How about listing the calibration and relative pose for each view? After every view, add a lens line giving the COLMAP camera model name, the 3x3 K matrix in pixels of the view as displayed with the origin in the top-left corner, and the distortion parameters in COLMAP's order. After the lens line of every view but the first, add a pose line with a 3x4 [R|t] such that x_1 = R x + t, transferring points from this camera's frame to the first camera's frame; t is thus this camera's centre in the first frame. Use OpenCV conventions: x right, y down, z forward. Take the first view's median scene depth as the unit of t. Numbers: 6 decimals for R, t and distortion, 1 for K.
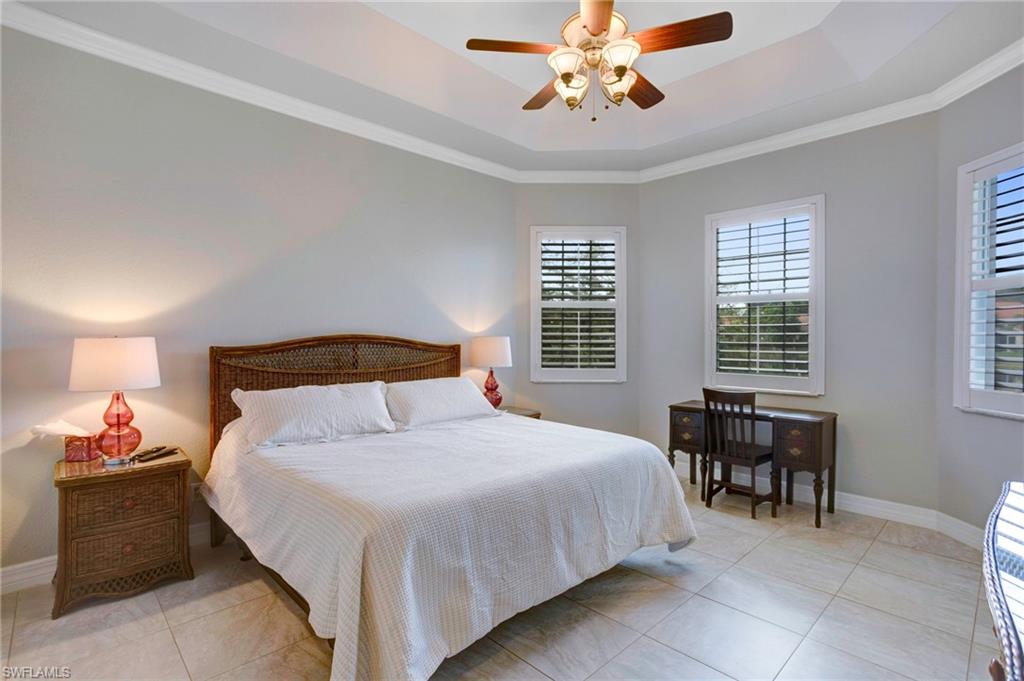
lens RADIAL K [[492.9, 0, 510.9], [0, 492.9, 340.0], [0, 0, 1]] dist [-0.052115, 0.034434]
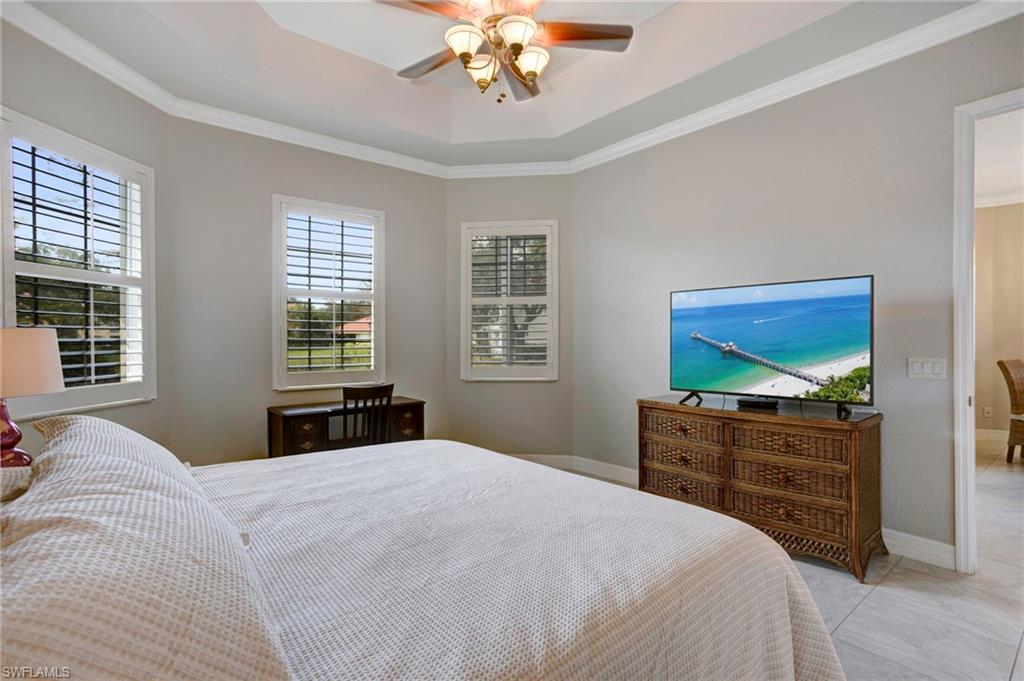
lens RADIAL K [[492.9, 0, 510.9], [0, 492.9, 340.0], [0, 0, 1]] dist [-0.052115, 0.034434]
pose [[0.084327, -0.005965, 0.996420, -0.473333], [0.006764, 0.999962, 0.005414, 0.004847], [-0.996415, 0.006284, 0.084364, 0.556070]]
